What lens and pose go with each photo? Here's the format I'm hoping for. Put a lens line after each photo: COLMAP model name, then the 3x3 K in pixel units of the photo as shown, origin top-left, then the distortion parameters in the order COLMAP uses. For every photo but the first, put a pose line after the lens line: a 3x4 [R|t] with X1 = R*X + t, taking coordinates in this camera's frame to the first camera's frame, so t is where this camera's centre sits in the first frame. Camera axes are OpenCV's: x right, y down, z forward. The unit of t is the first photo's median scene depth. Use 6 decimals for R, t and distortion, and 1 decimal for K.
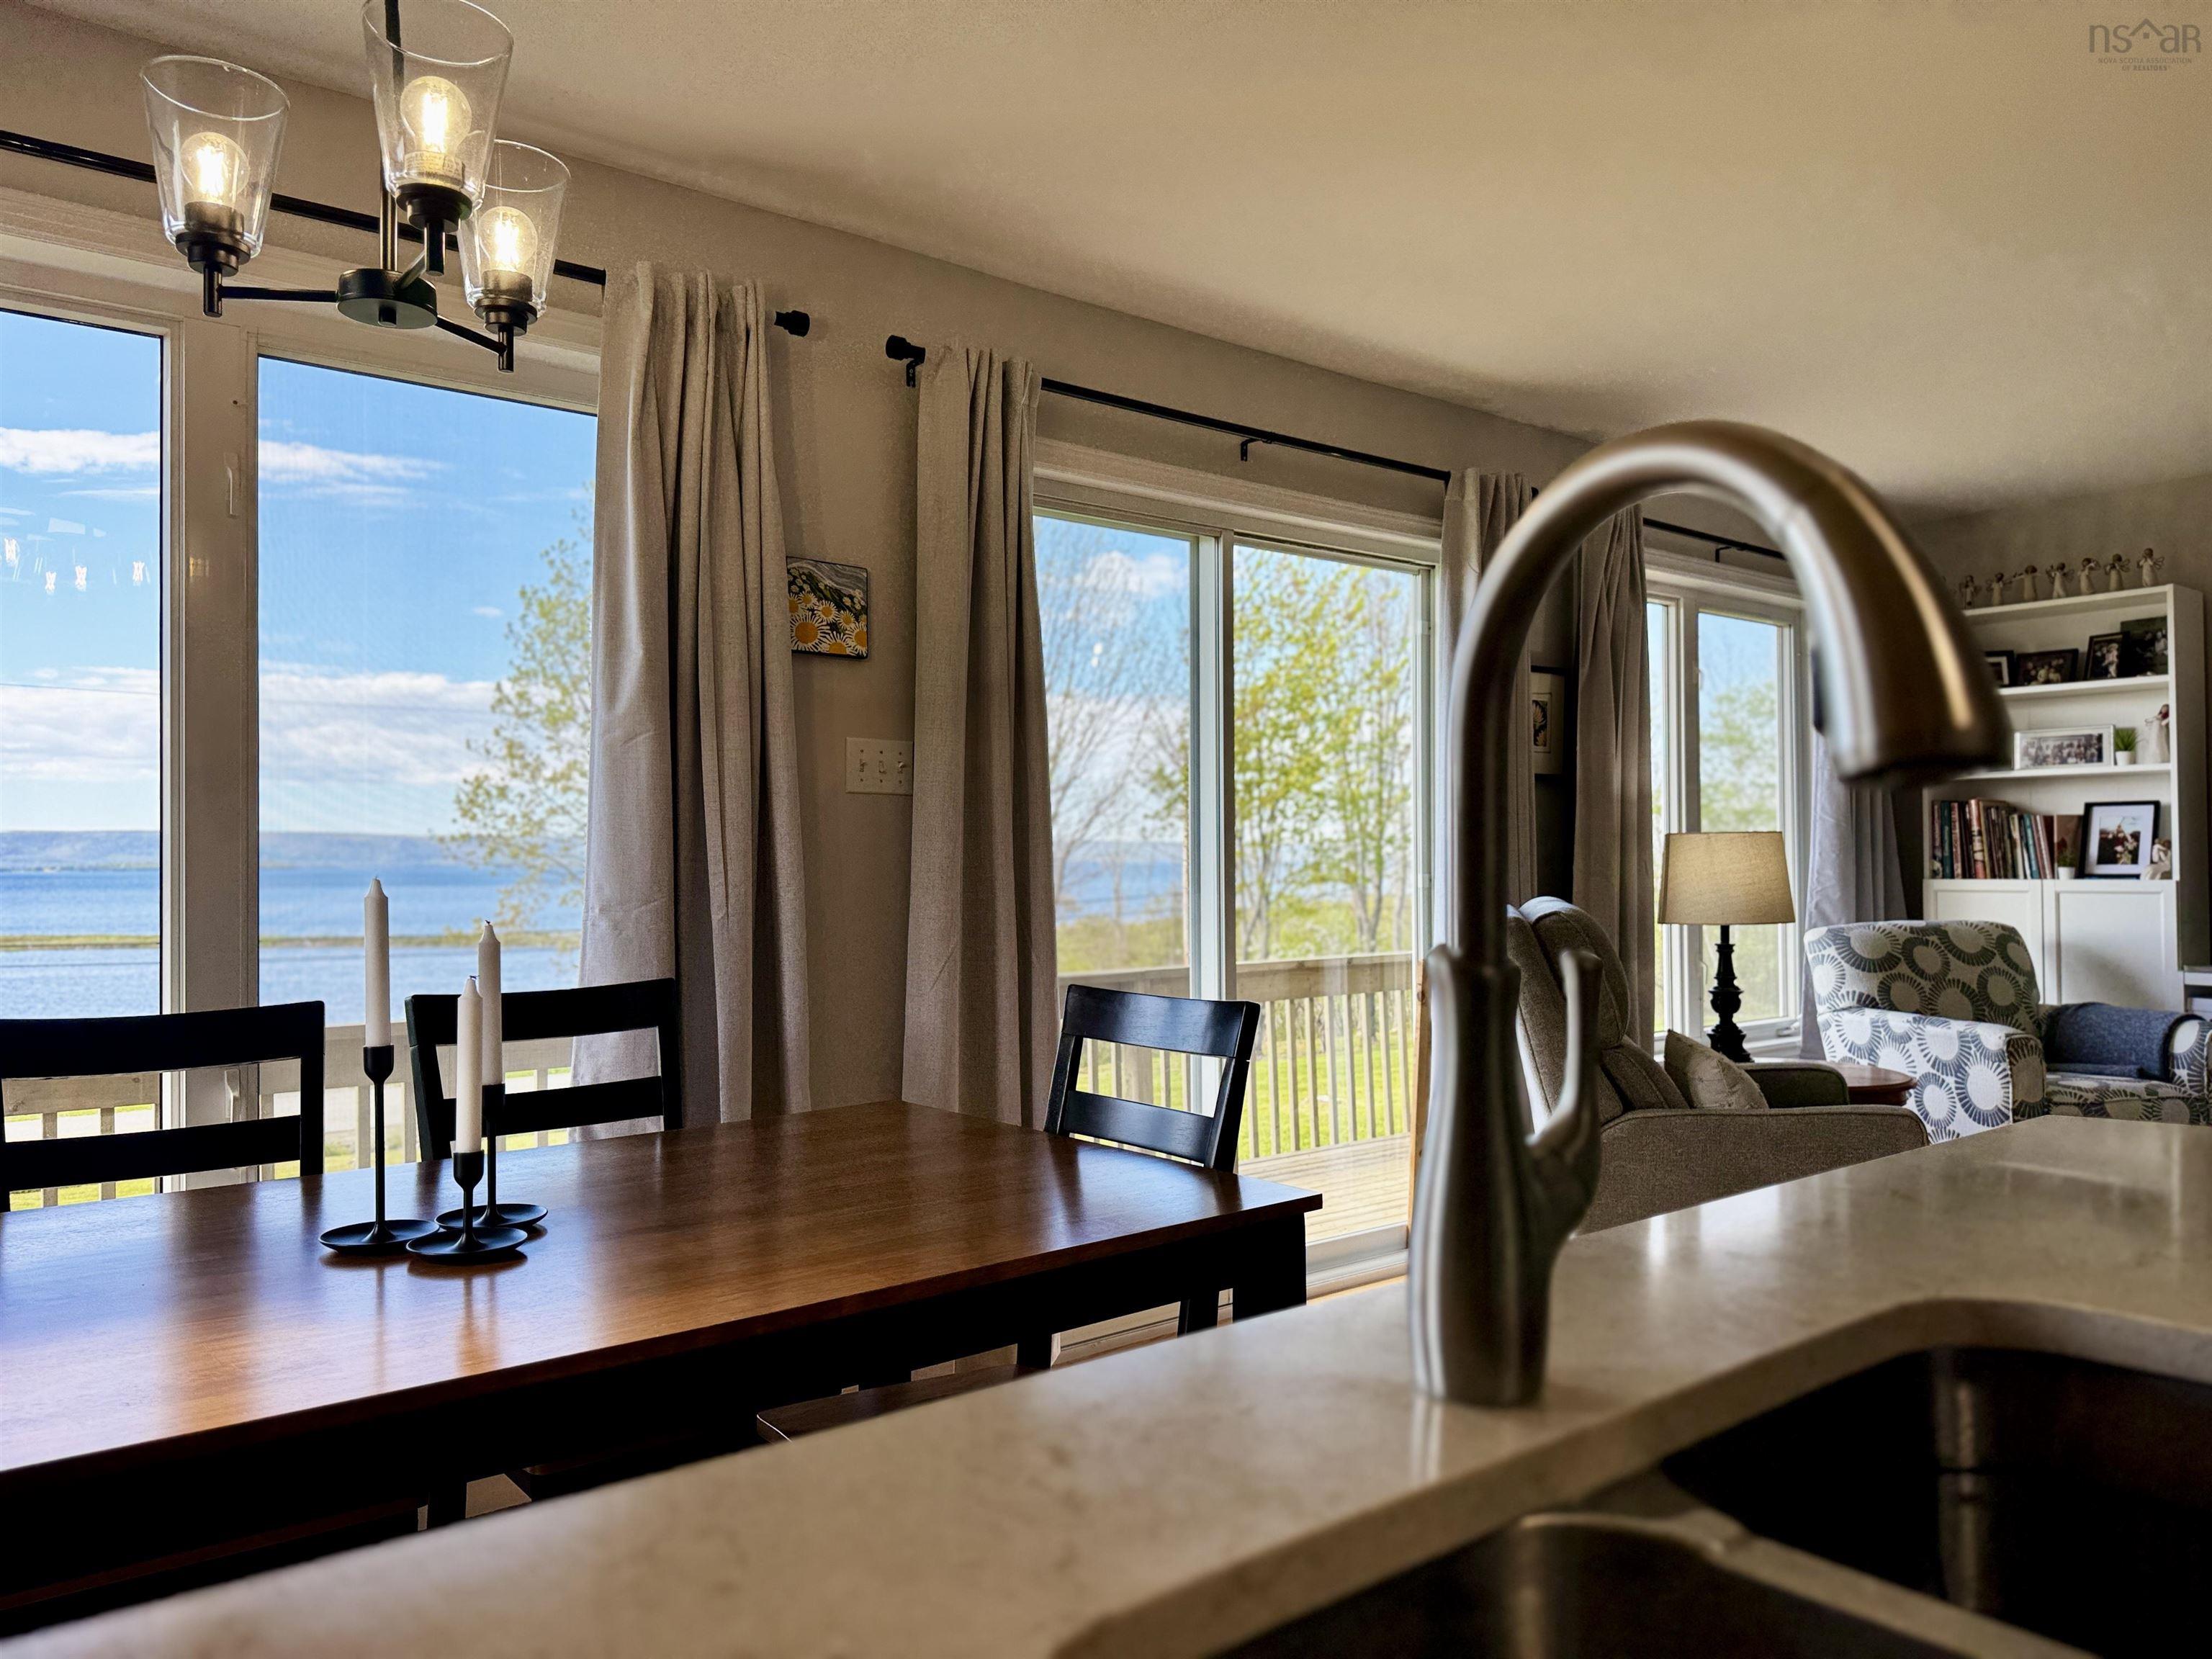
lens RADIAL K [[1572.9, 0, 1103.0], [0, 1572.9, 839.0], [0, 0, 1]] dist [-0.001748, -0.000134]
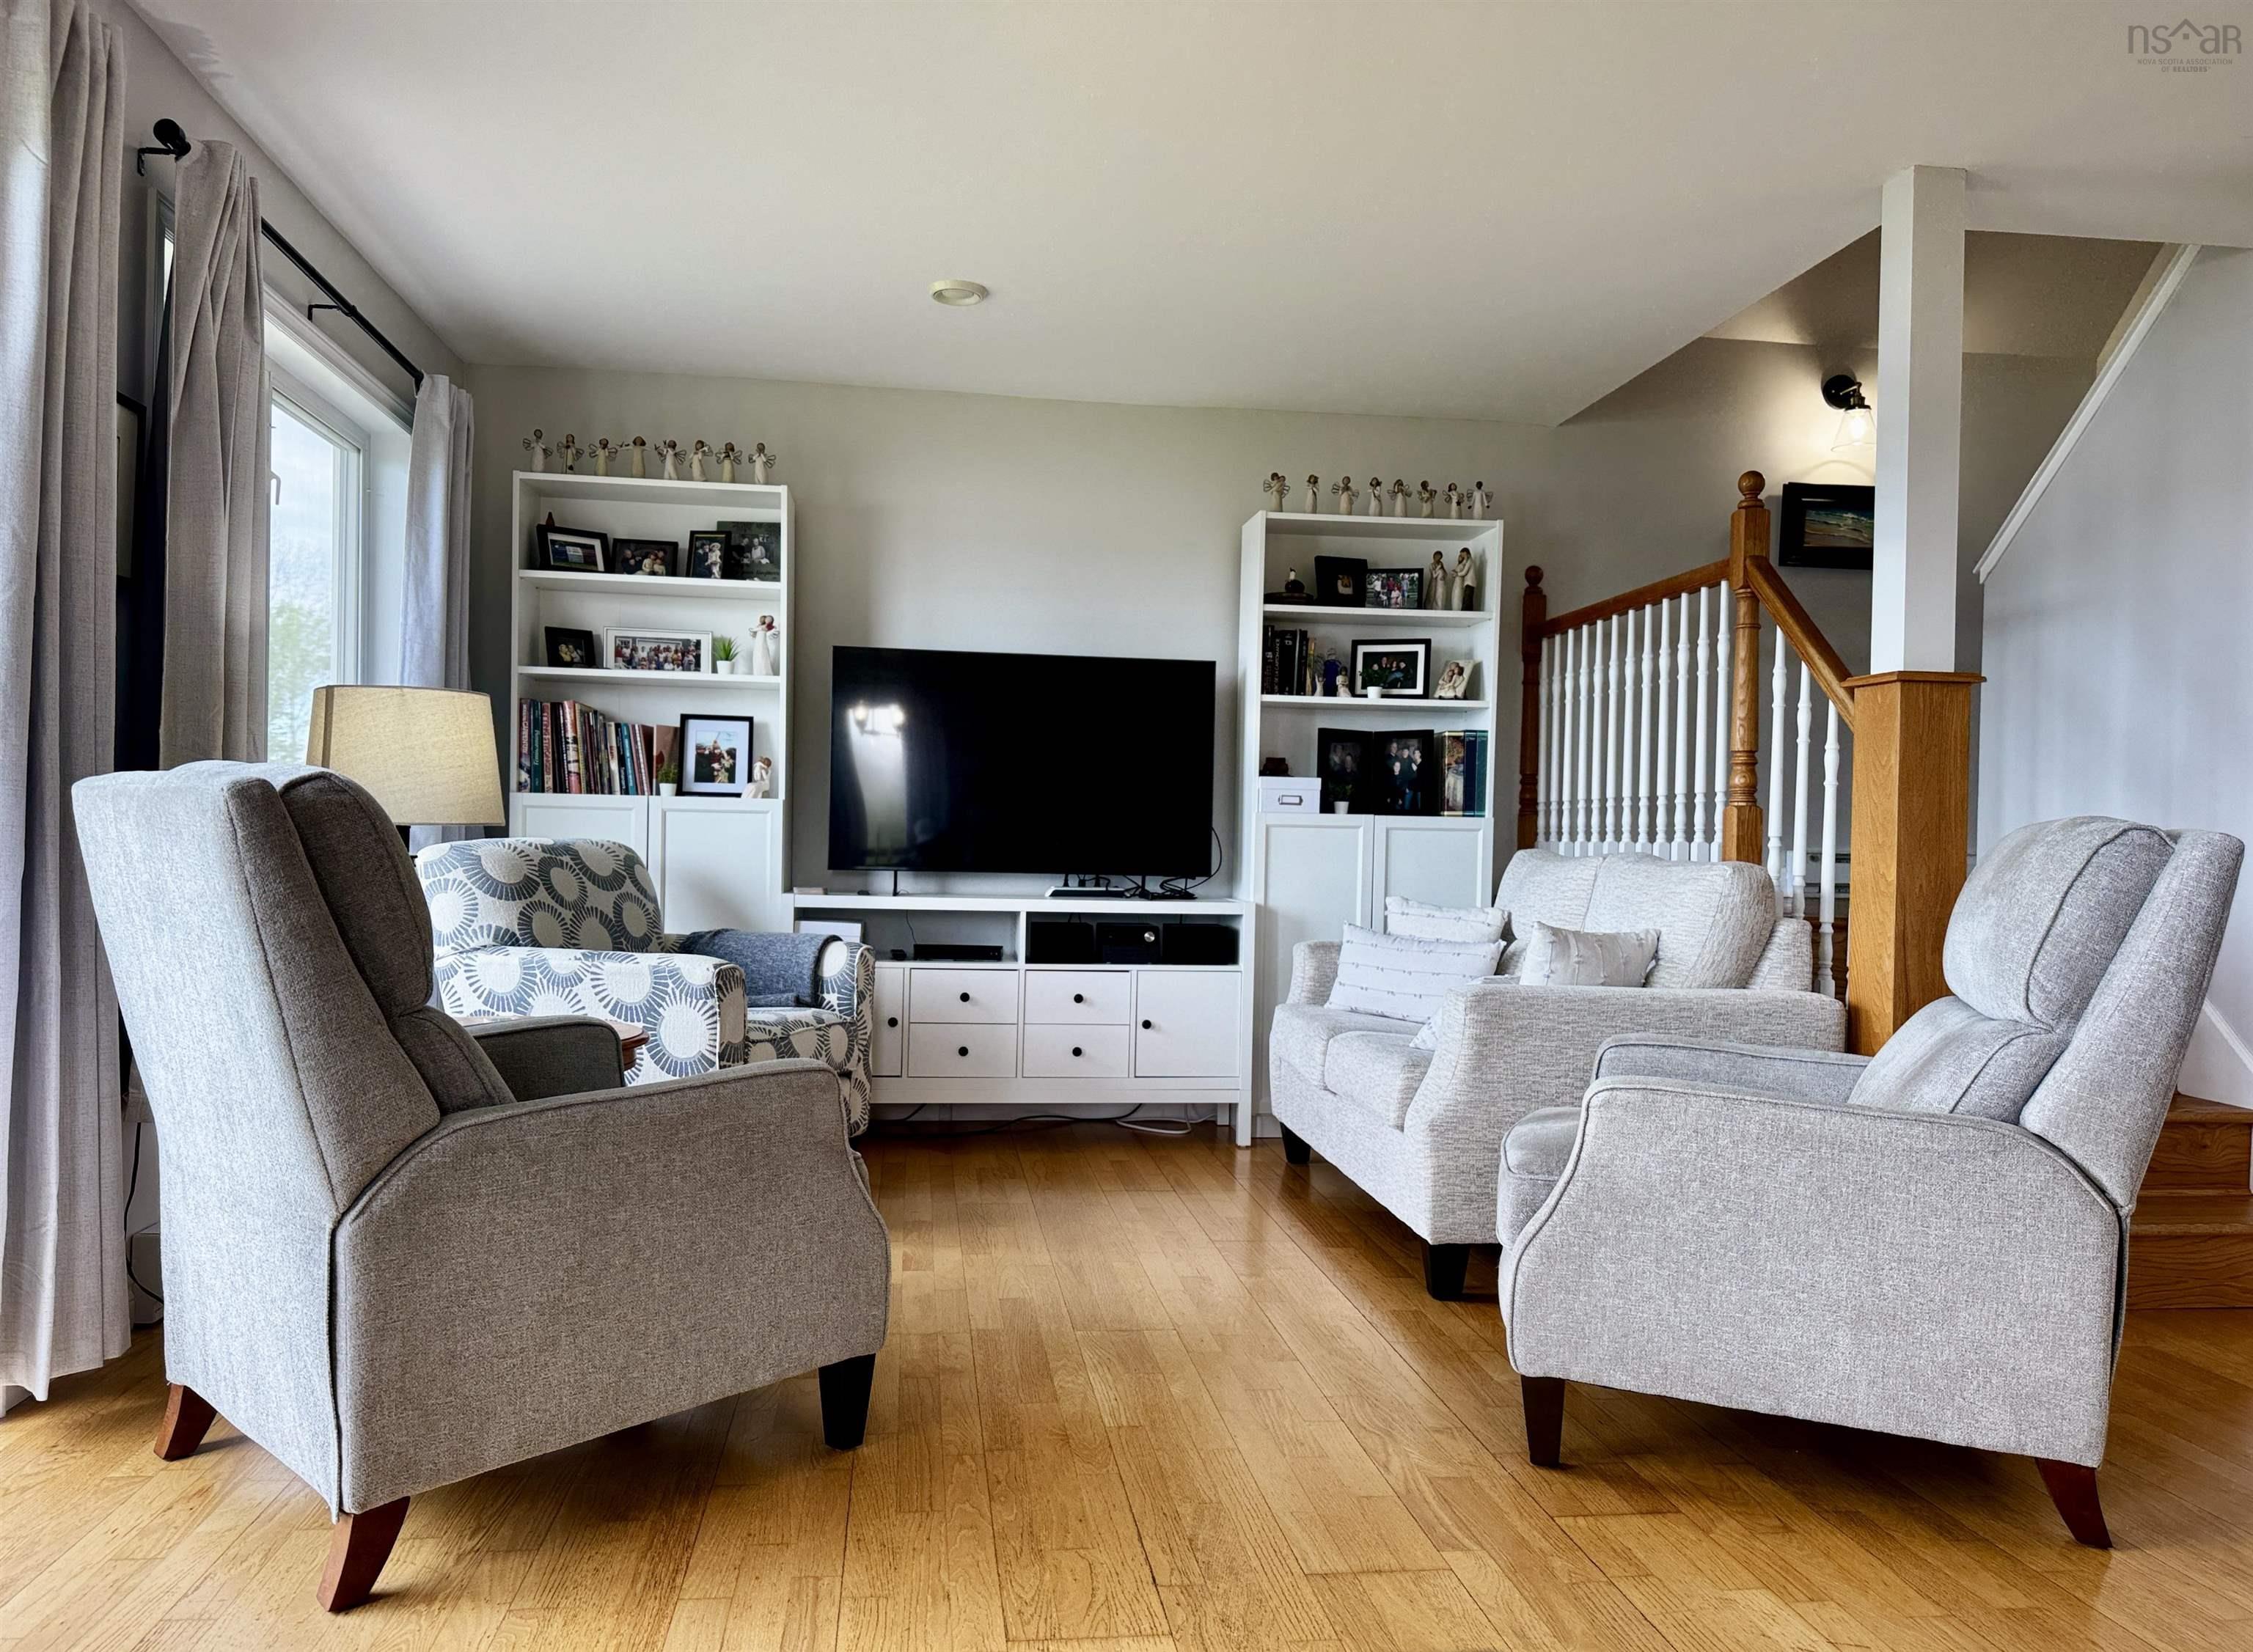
lens RADIAL K [[1590.3, 0, 1123.0], [0, 1590.3, 857.8], [0, 0, 1]] dist [0.085368, -0.001432]
pose [[0.522979, 0.006730, 0.852319, -0.032133], [-0.037663, 0.999175, 0.015220, 0.036988], [-0.851513, -0.040060, 0.522801, 0.298480]]
